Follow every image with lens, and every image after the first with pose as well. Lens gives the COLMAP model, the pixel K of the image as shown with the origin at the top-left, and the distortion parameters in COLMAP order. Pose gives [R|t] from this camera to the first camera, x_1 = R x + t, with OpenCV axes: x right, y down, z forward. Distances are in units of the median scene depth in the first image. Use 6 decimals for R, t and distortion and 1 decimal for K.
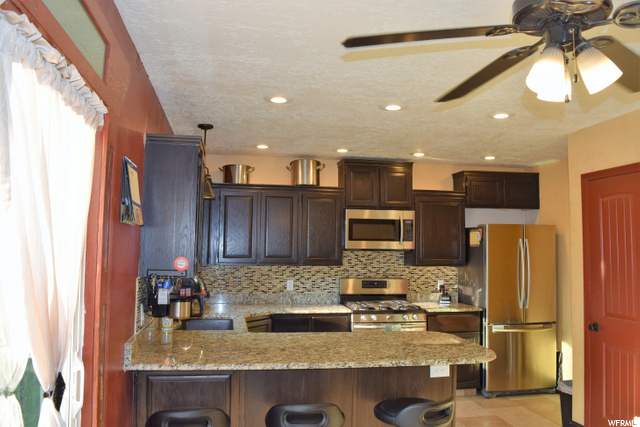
lens RADIAL K [[505.6, 0, 320.0], [0, 505.6, 213.5], [0, 0, 1]] dist [-0.073005, 0.000956]
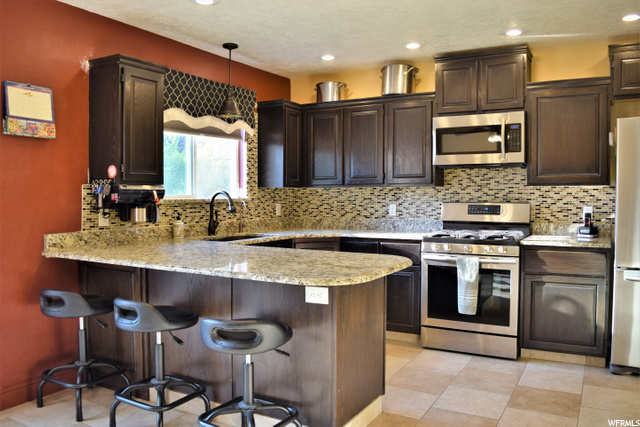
lens RADIAL K [[519.2, 0, 320.0], [0, 519.2, 213.5], [0, 0, 1]] dist [-0.074214, -0.000145]
pose [[0.775785, 0.010393, -0.630911, 0.426258], [0.054318, 0.995053, 0.083183, 0.065173], [0.628655, -0.098802, 0.771383, 0.210285]]
